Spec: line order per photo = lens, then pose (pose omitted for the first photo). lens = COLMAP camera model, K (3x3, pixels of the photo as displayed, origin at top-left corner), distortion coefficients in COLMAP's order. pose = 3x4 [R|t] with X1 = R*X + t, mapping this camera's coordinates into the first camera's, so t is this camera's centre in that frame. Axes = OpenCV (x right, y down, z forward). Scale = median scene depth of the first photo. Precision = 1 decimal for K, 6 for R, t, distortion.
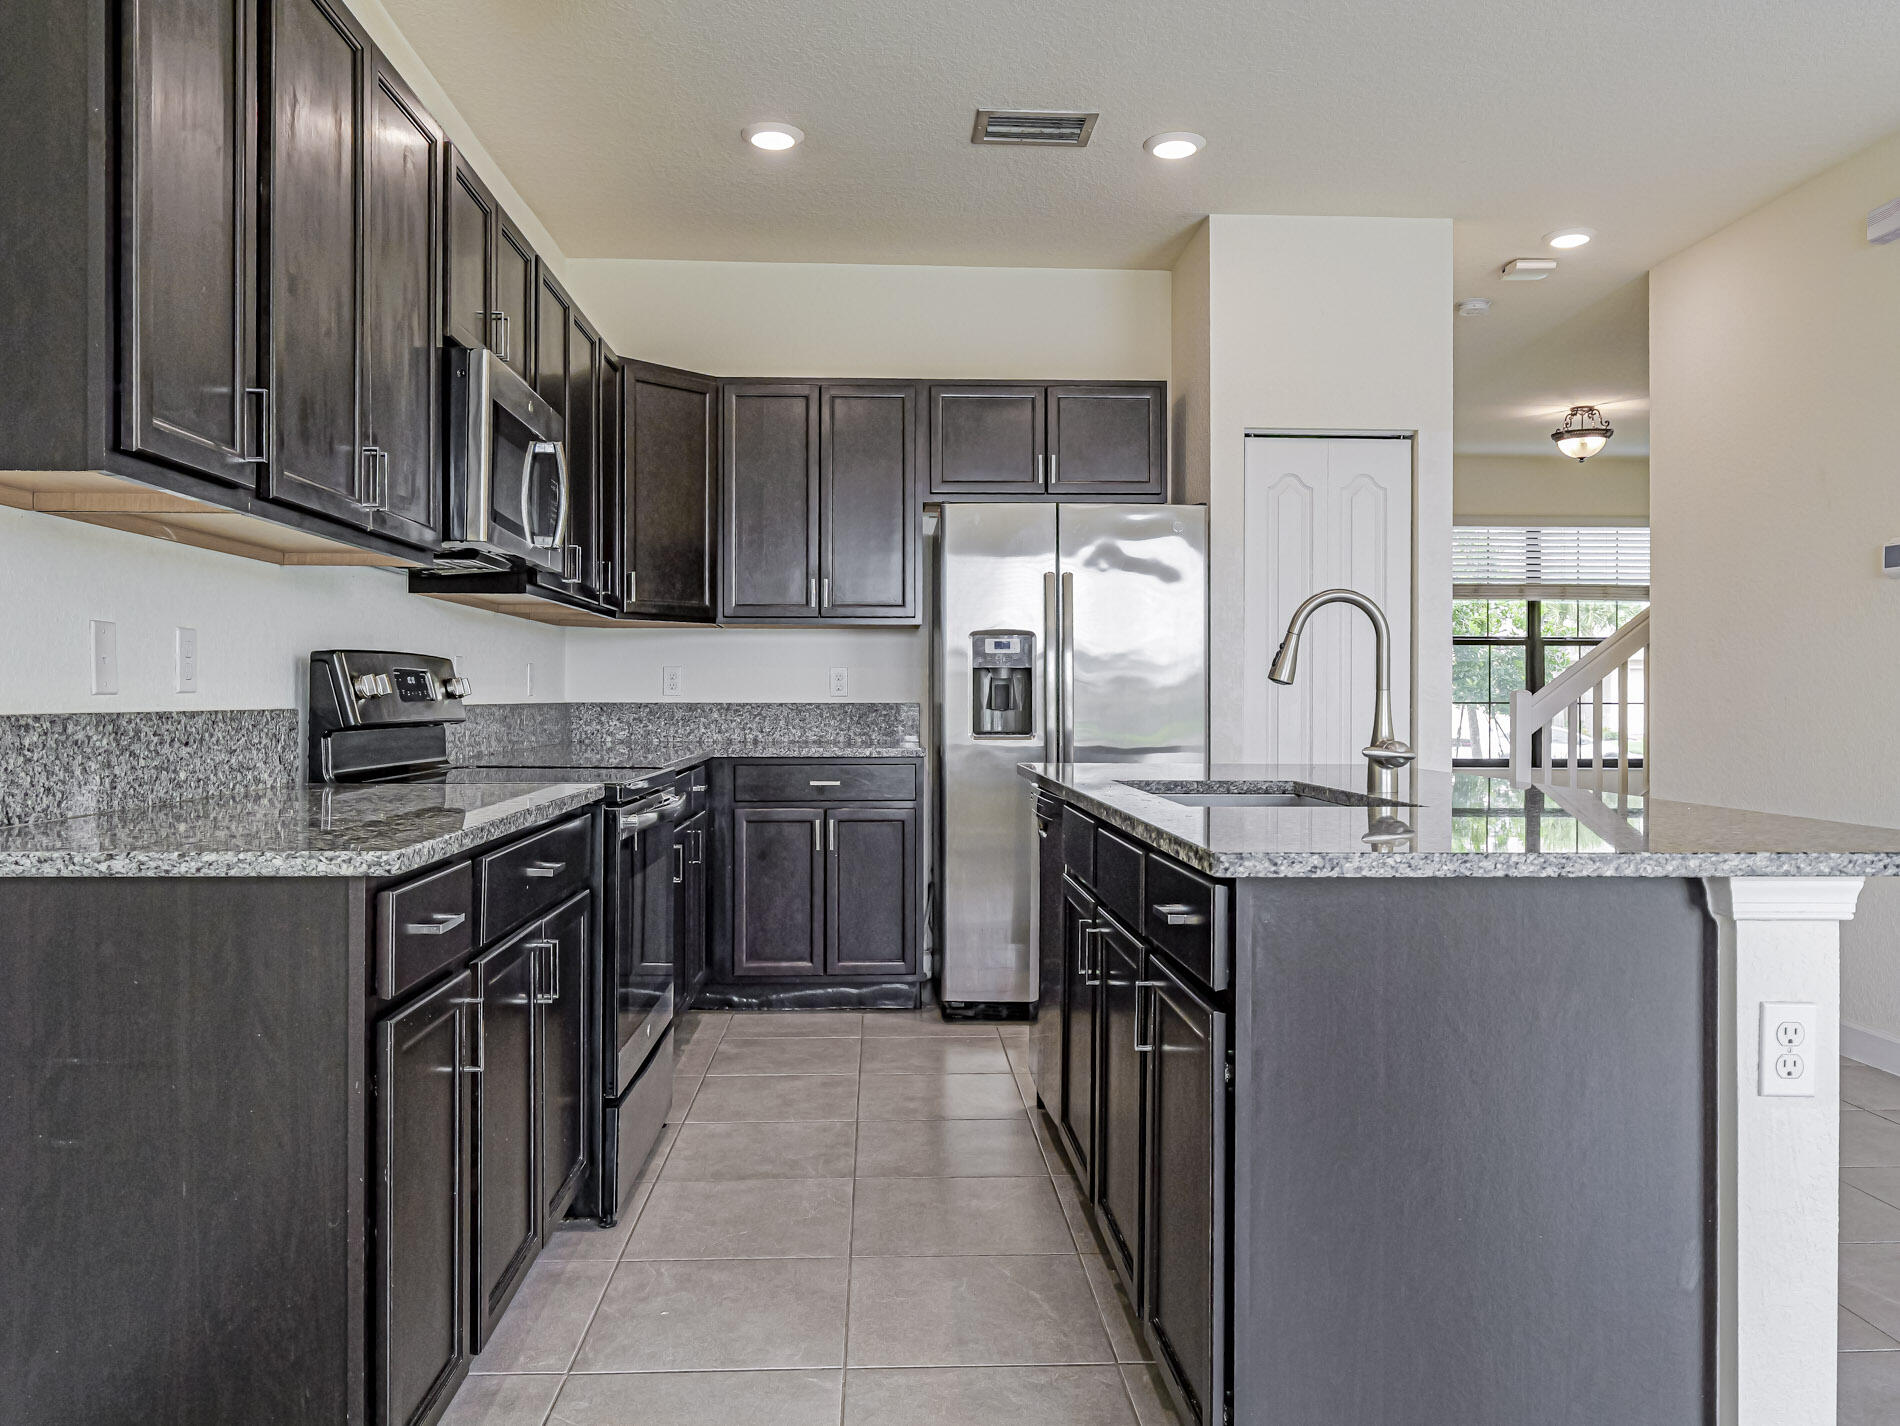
lens RADIAL K [[1373.1, 0, 949.1], [0, 1373.1, 708.1], [0, 0, 1]] dist [-0.010342, -0.000373]
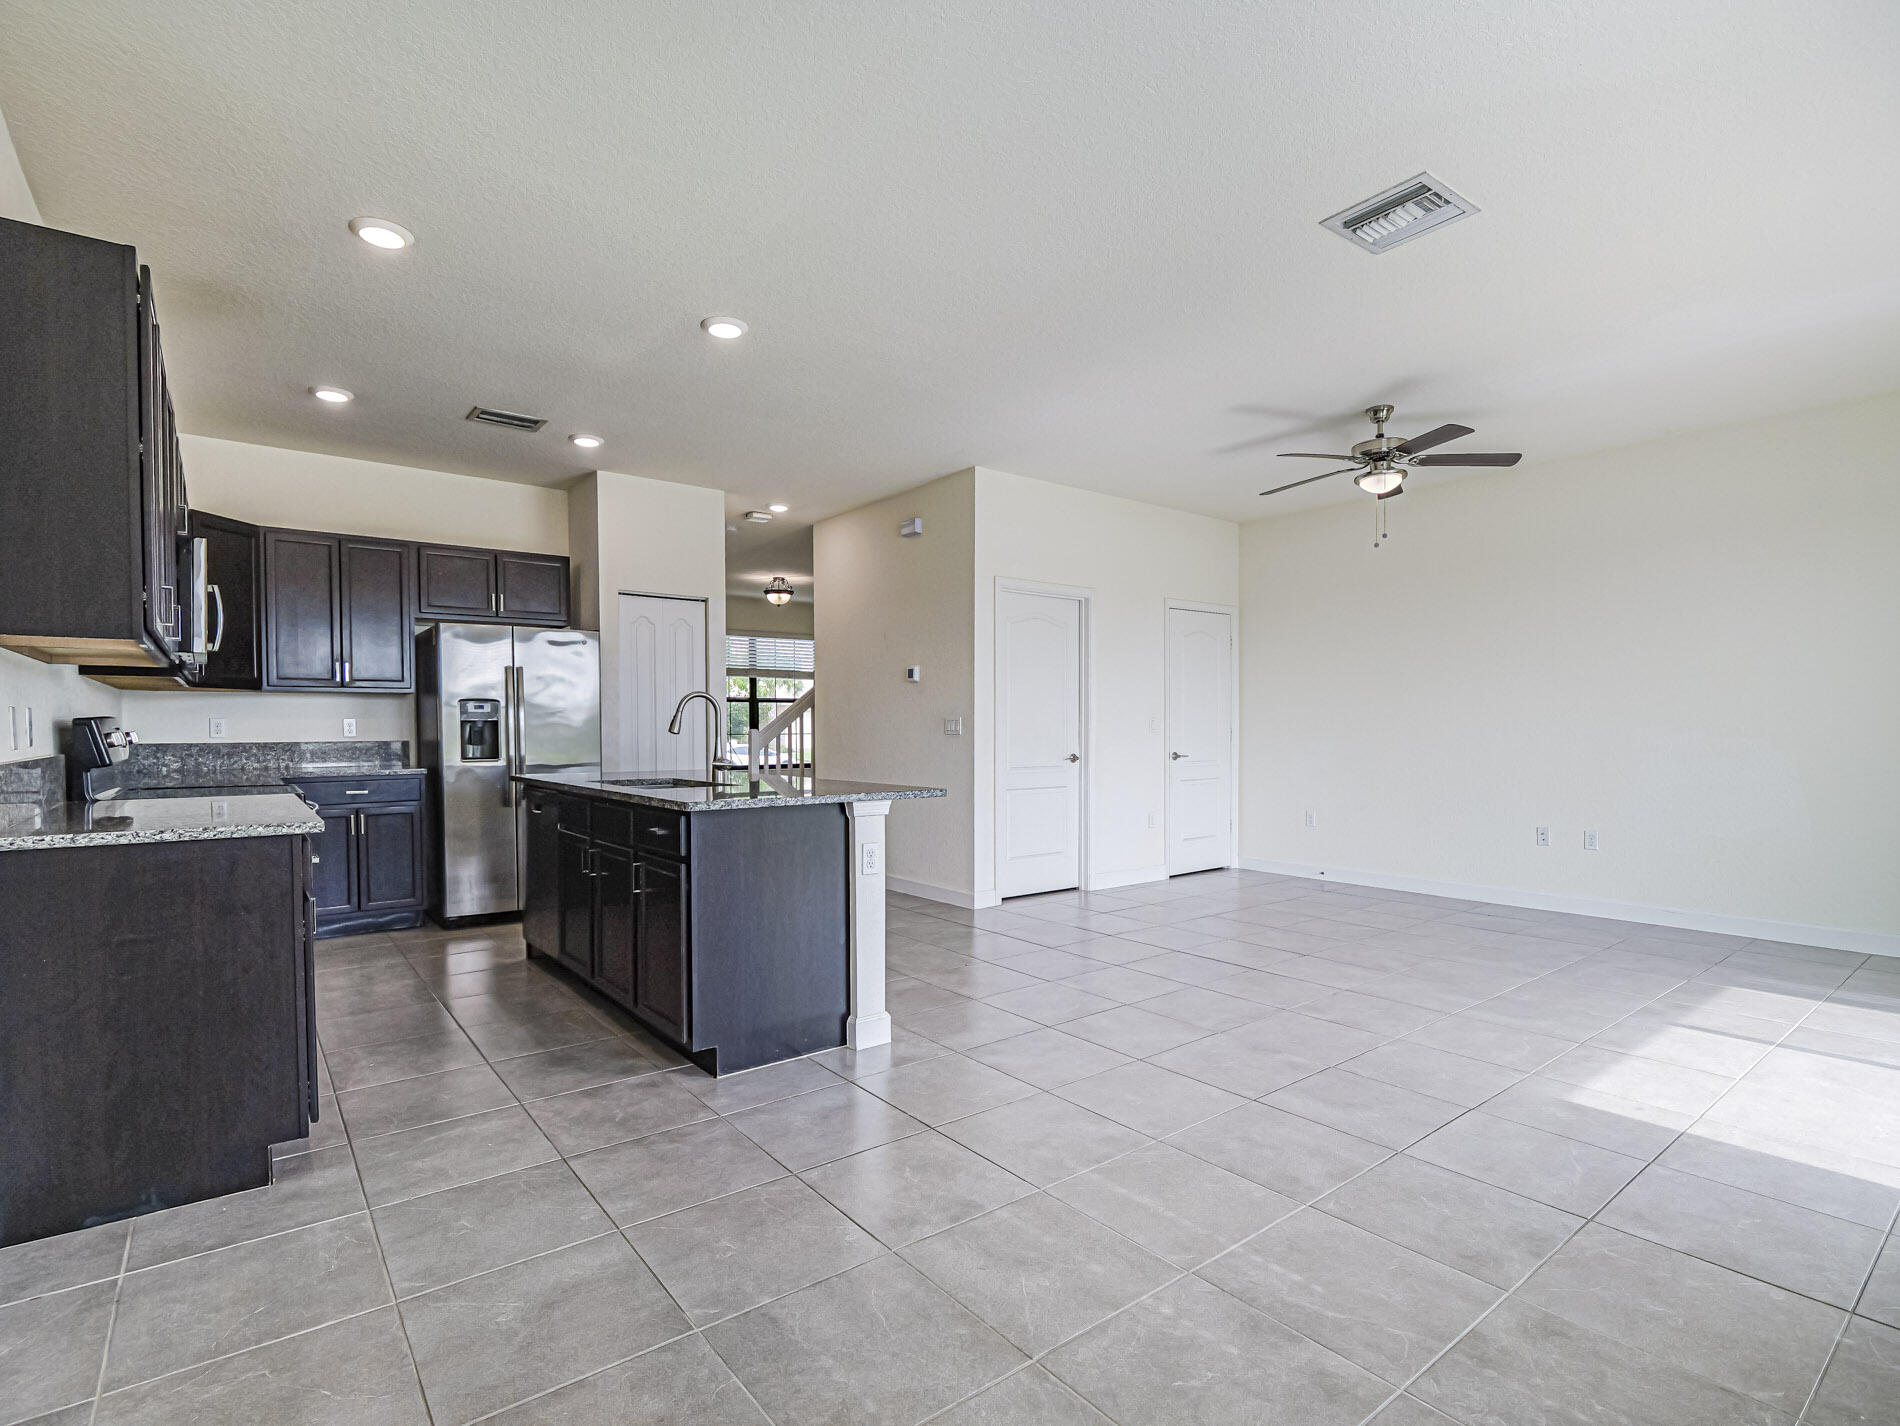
lens RADIAL K [[938.2, 0, 947.1], [0, 938.2, 725.6], [0, 0, 1]] dist [0.004403, -0.000239]
pose [[0.810970, -0.003993, 0.585074, -0.172910], [0.008704, 0.999948, -0.005241, -0.011477], [-0.585023, 0.009342, 0.810963, -0.293942]]
